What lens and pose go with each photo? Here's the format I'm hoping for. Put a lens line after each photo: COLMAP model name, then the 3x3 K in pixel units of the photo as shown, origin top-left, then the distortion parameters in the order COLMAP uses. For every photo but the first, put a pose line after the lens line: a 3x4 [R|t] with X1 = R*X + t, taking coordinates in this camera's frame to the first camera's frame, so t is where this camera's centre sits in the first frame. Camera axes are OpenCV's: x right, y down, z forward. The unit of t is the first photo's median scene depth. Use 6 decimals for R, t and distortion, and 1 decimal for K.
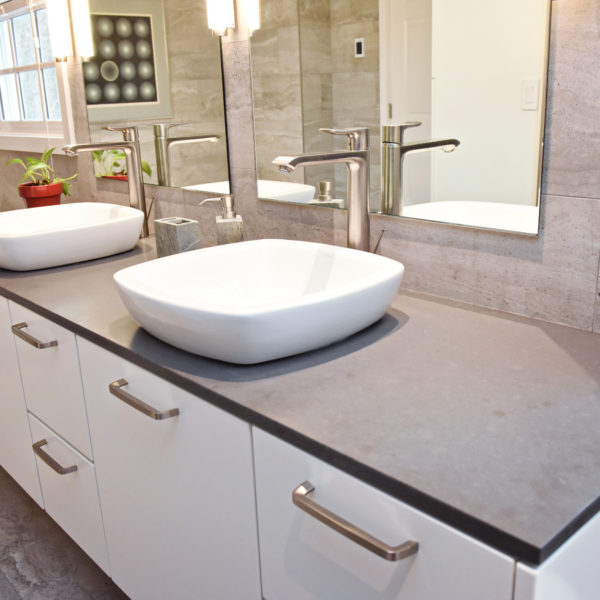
lens RADIAL K [[676.3, 0, 301.1], [0, 676.3, 298.1], [0, 0, 1]] dist [-0.042531, 0.000000]
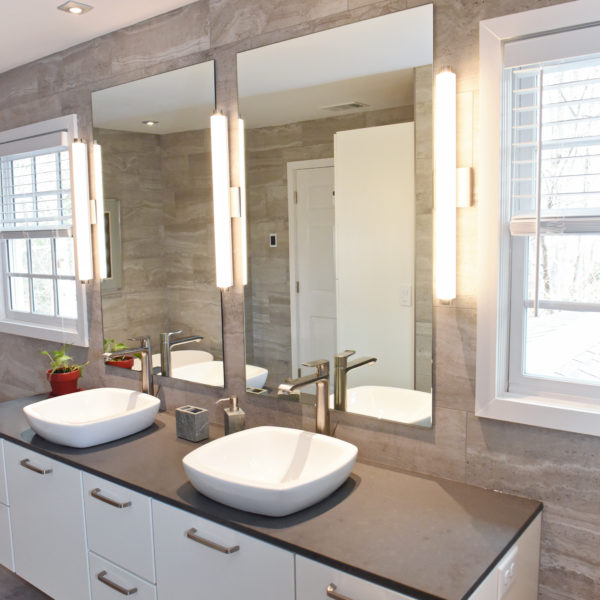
lens RADIAL K [[611.4, 0, 300.2], [0, 611.4, 297.7], [0, 0, 1]] dist [-0.047878, 0.000000]
pose [[0.984295, -0.001502, 0.176524, -0.206186], [0.034162, 0.982682, -0.182126, -0.114419], [-0.173193, 0.185296, 0.967300, -0.421853]]
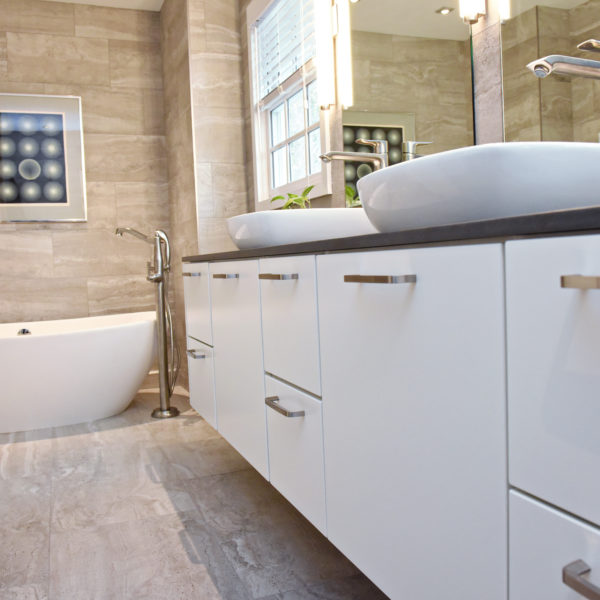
lens RADIAL K [[611.4, 0, 299.6], [0, 611.4, 299.0], [0, 0, 1]] dist [-0.047878, 0.000000]
pose [[0.931959, 0.016715, -0.362179, -0.022875], [-0.094473, 0.975624, -0.198072, 0.251939], [0.350040, 0.218811, 0.910820, 0.153548]]
